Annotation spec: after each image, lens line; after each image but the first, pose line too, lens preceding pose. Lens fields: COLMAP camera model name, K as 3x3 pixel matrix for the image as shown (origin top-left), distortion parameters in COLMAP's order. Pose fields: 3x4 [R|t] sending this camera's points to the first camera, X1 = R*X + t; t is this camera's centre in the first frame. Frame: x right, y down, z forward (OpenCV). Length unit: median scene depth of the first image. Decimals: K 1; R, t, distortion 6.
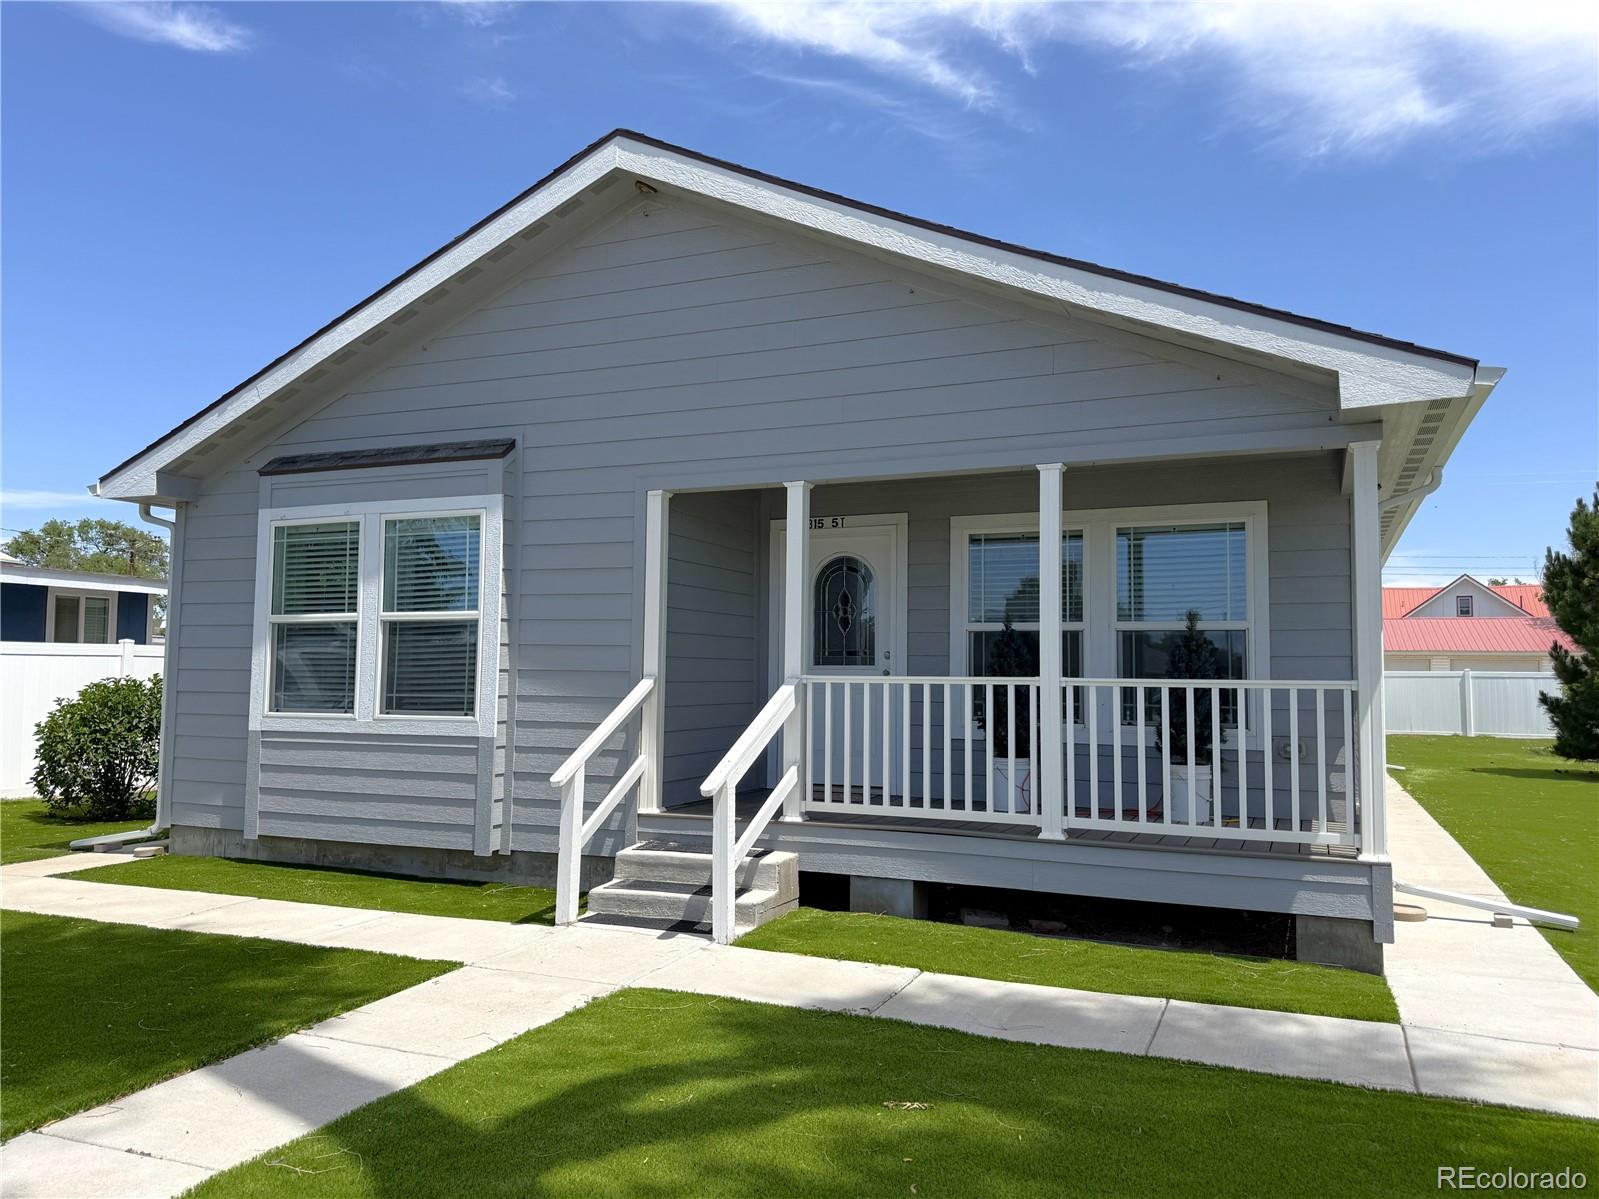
lens RADIAL K [[1169.4, 0, 799.5], [0, 1169.4, 599.5], [0, 0, 1]] dist [0.133726, -0.258774]
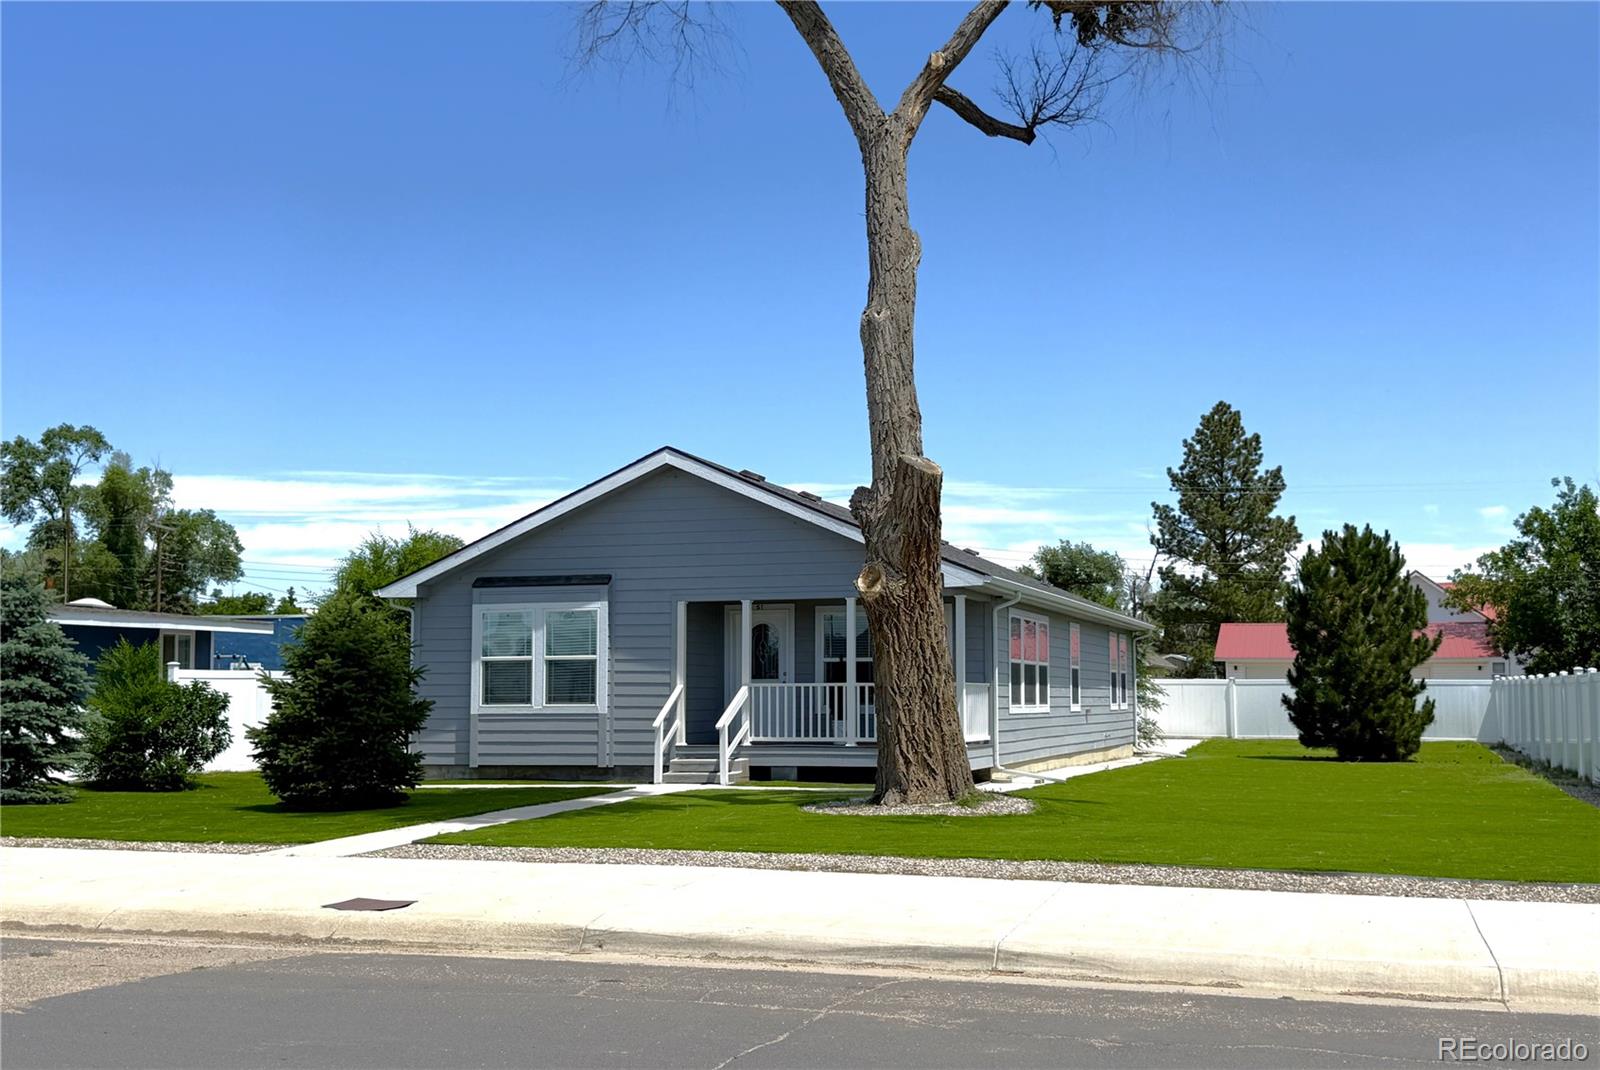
lens RADIAL K [[1812.5, 0, 771.3], [0, 1812.5, 564.9], [0, 0, 1]] dist [0.229965, -0.718901]
pose [[0.996479, -0.005723, 0.083647, -0.233167], [0.006275, 0.999960, -0.006338, -0.134805], [-0.083608, 0.006840, 0.996475, -2.380485]]
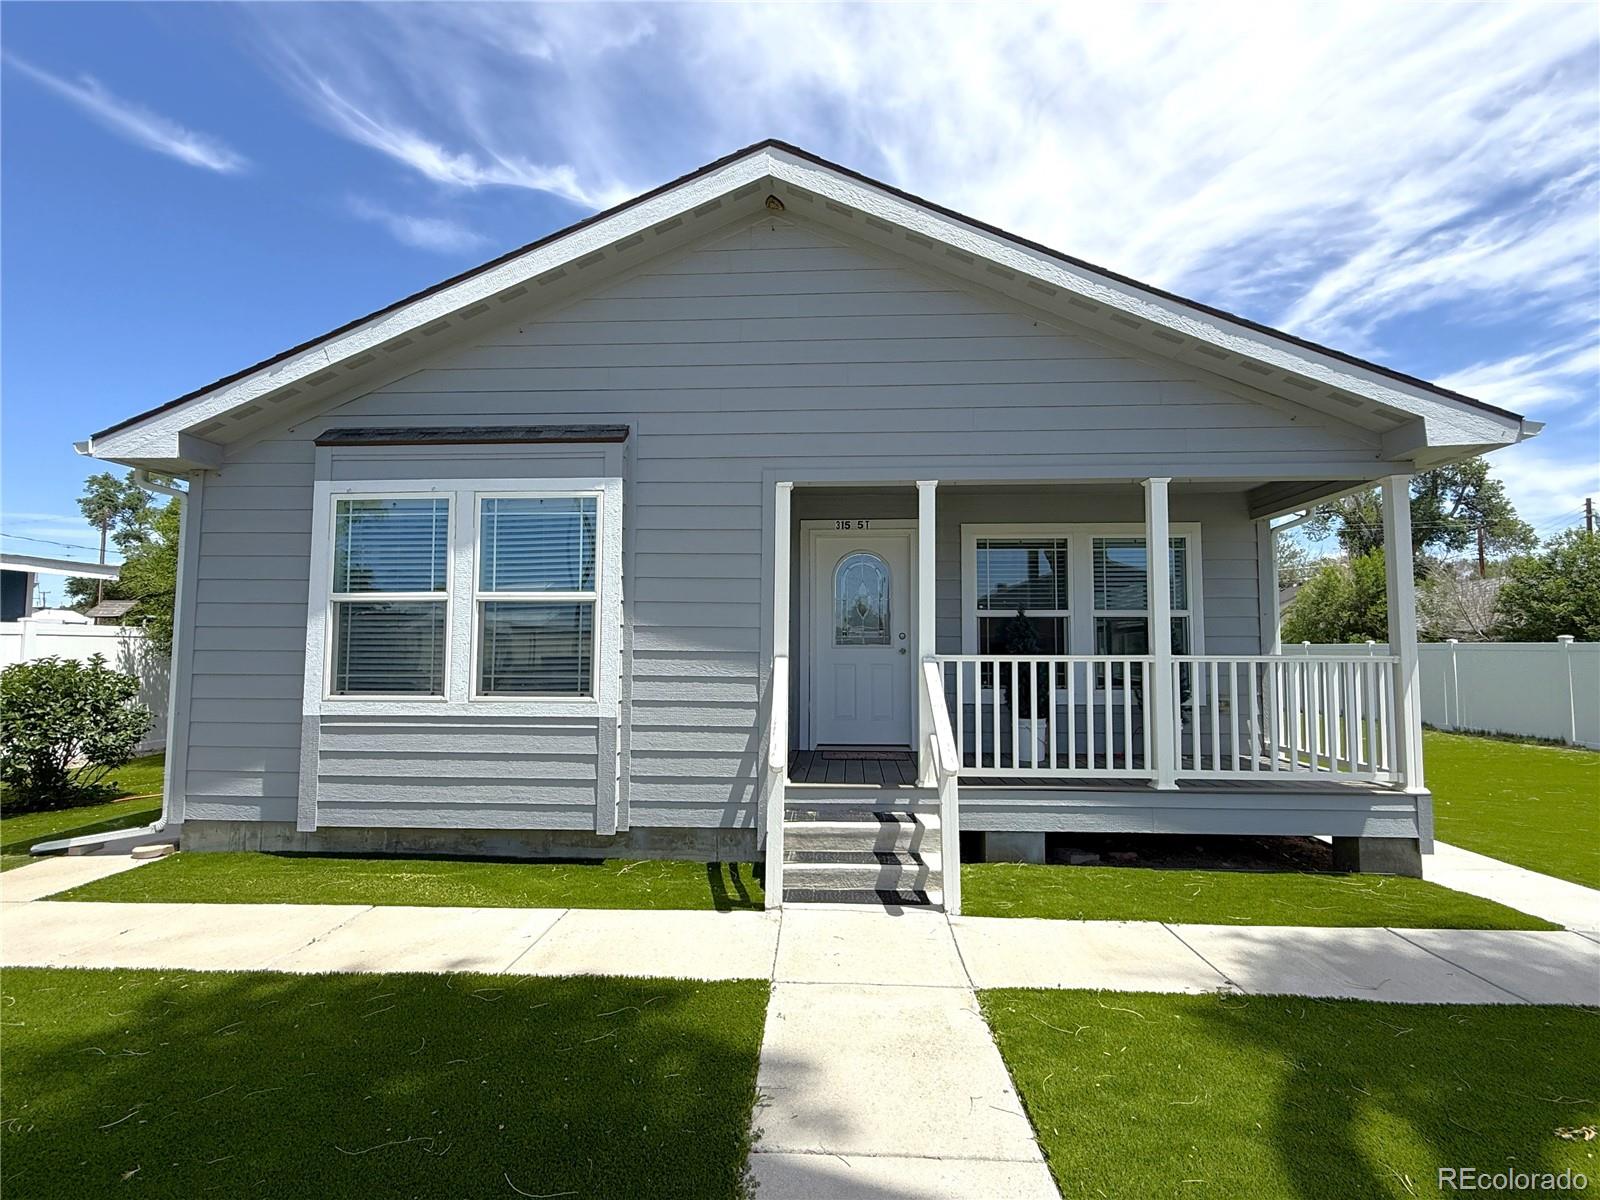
lens RADIAL K [[759.2, 0, 799.4], [0, 759.2, 603.3], [0, 0, 1]] dist [-0.001838, 0.000272]
pose [[0.937346, 0.015260, 0.348066, -0.338334], [-0.017317, 0.999846, 0.002802, 0.014457], [-0.347970, -0.008654, 0.937466, 0.334871]]
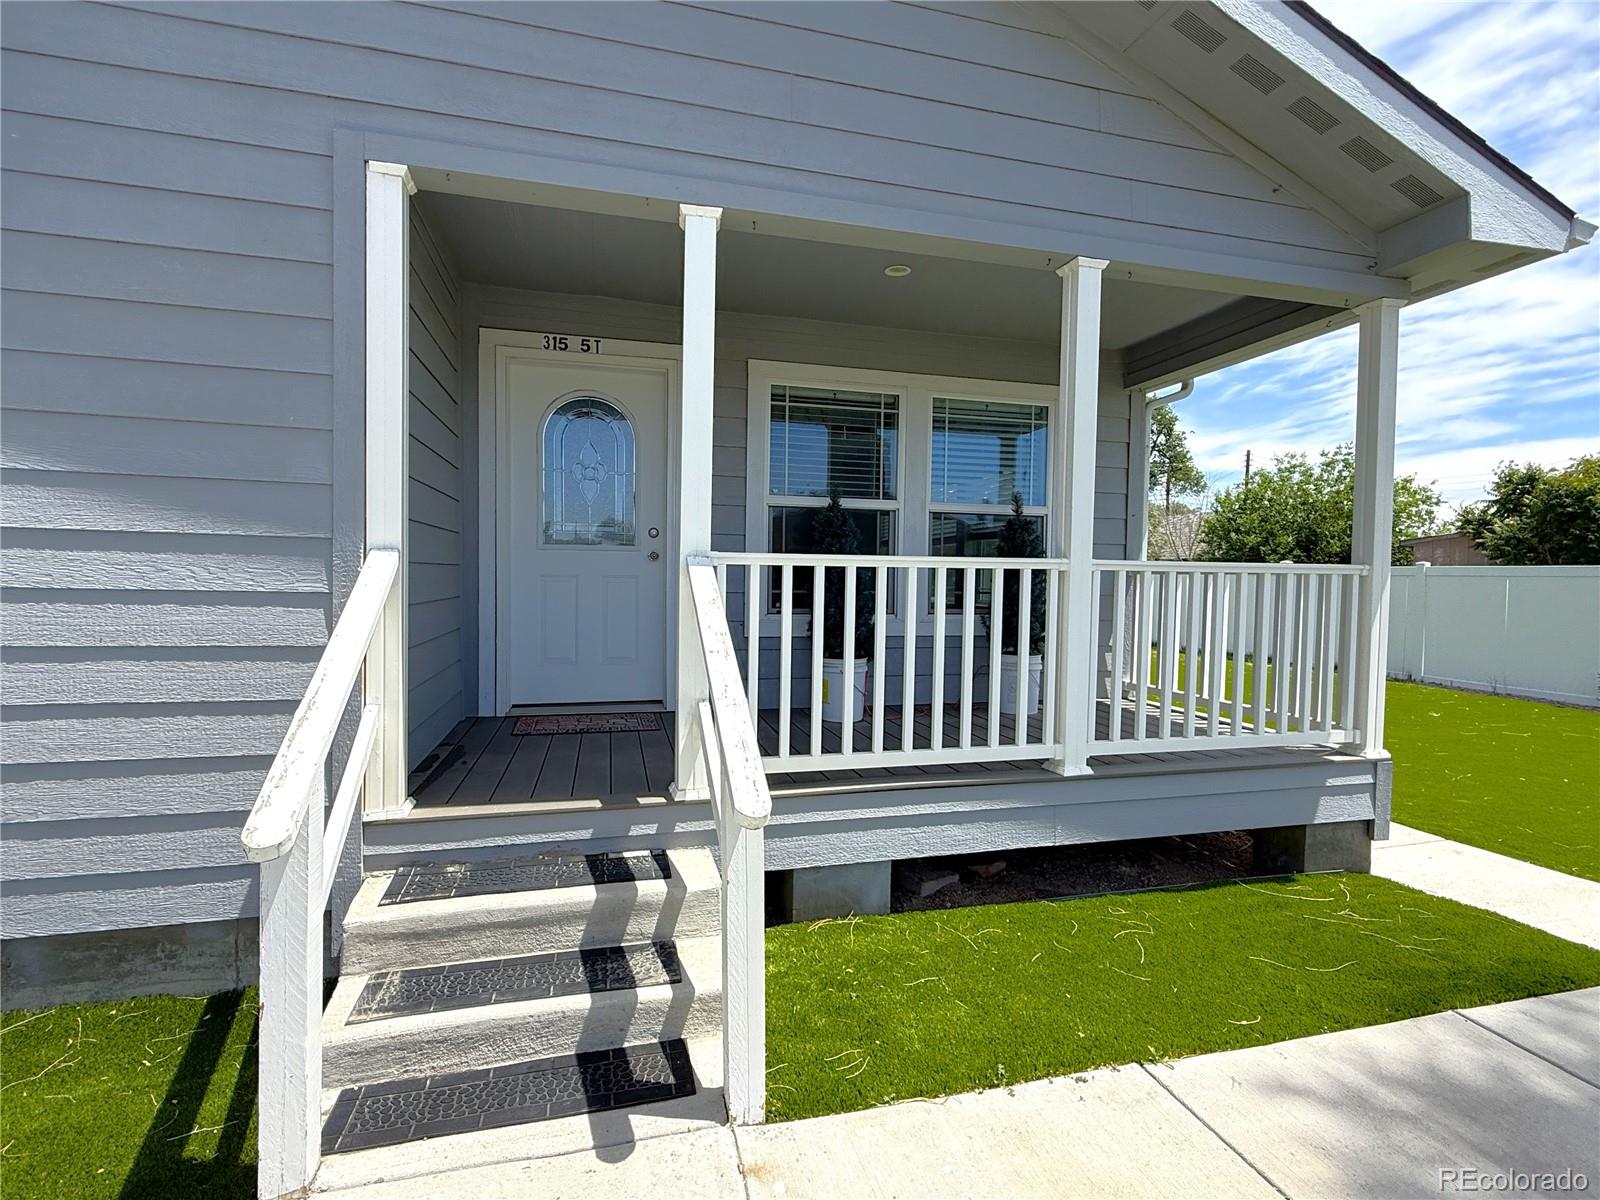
lens RADIAL K [[759.2, 0, 799.4], [0, 759.2, 603.3], [0, 0, 1]] dist [-0.001838, 0.000272]
pose [[0.784316, -0.019668, 0.620049, -0.181318], [-0.047710, 0.994625, 0.091899, 0.048896], [-0.618524, -0.101660, 0.779162, 0.613594]]
